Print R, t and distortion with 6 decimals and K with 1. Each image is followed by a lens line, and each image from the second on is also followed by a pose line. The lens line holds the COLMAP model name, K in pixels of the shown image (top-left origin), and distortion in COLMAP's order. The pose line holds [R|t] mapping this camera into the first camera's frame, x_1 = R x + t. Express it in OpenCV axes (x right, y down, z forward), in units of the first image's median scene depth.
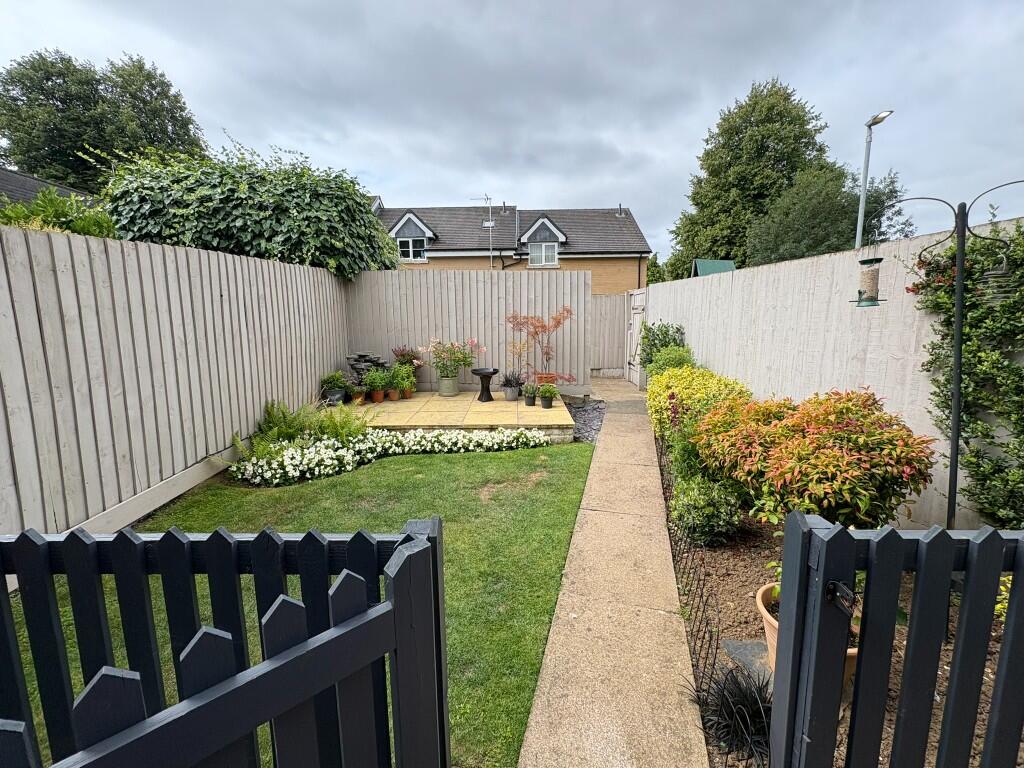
lens RADIAL K [[410.5, 0, 512.0], [0, 410.5, 384.0], [0, 0, 1]] dist [-0.000058, 0.000277]
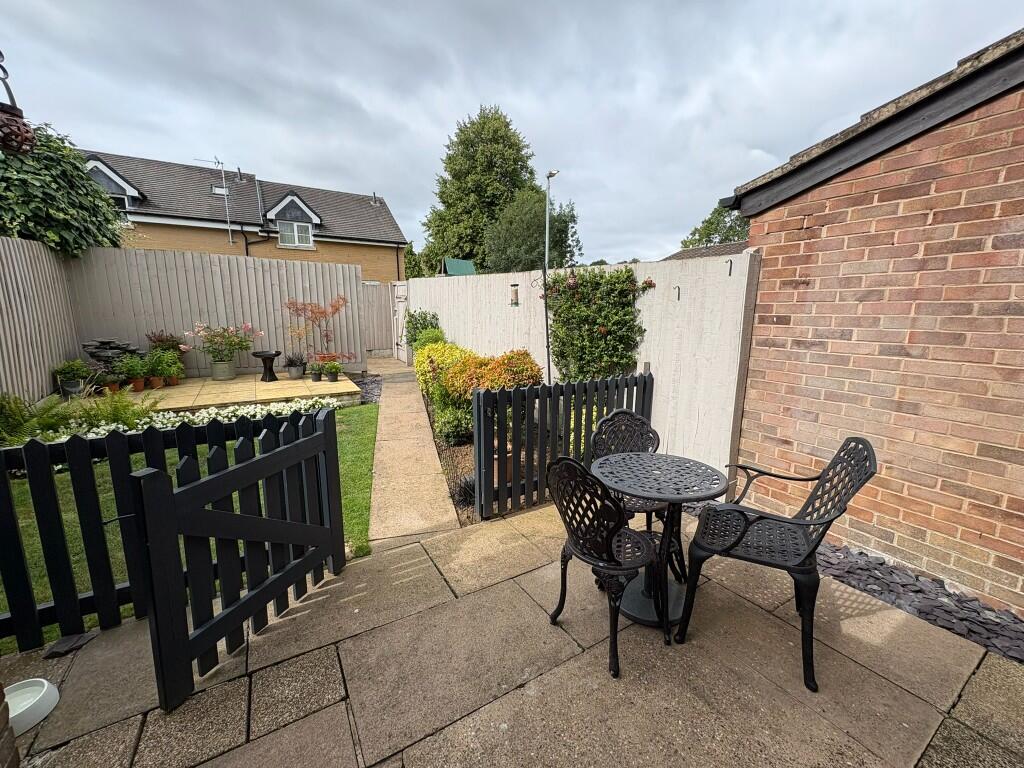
lens RADIAL K [[410.5, 0, 512.0], [0, 410.5, 384.0], [0, 0, 1]] dist [-0.000058, 0.000277]
pose [[0.846841, -0.079996, 0.525795, -0.086142], [0.061085, 0.996711, 0.053259, 0.028215], [-0.528326, -0.012983, 0.848942, -0.237206]]
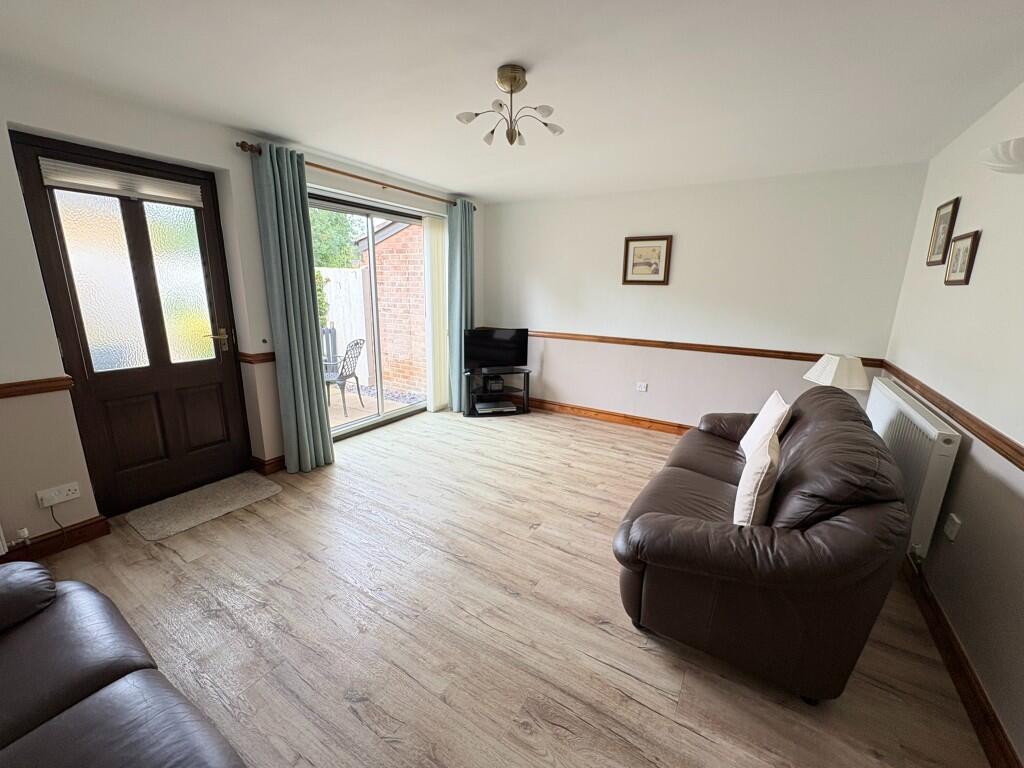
lens RADIAL K [[410.5, 0, 512.0], [0, 410.5, 384.0], [0, 0, 1]] dist [-0.000058, 0.000277]
pose [[0.512709, -0.177992, 0.839910, -0.239817], [0.093245, 0.984032, 0.151614, 0.065299], [-0.853484, 0.000583, 0.521119, -0.630770]]
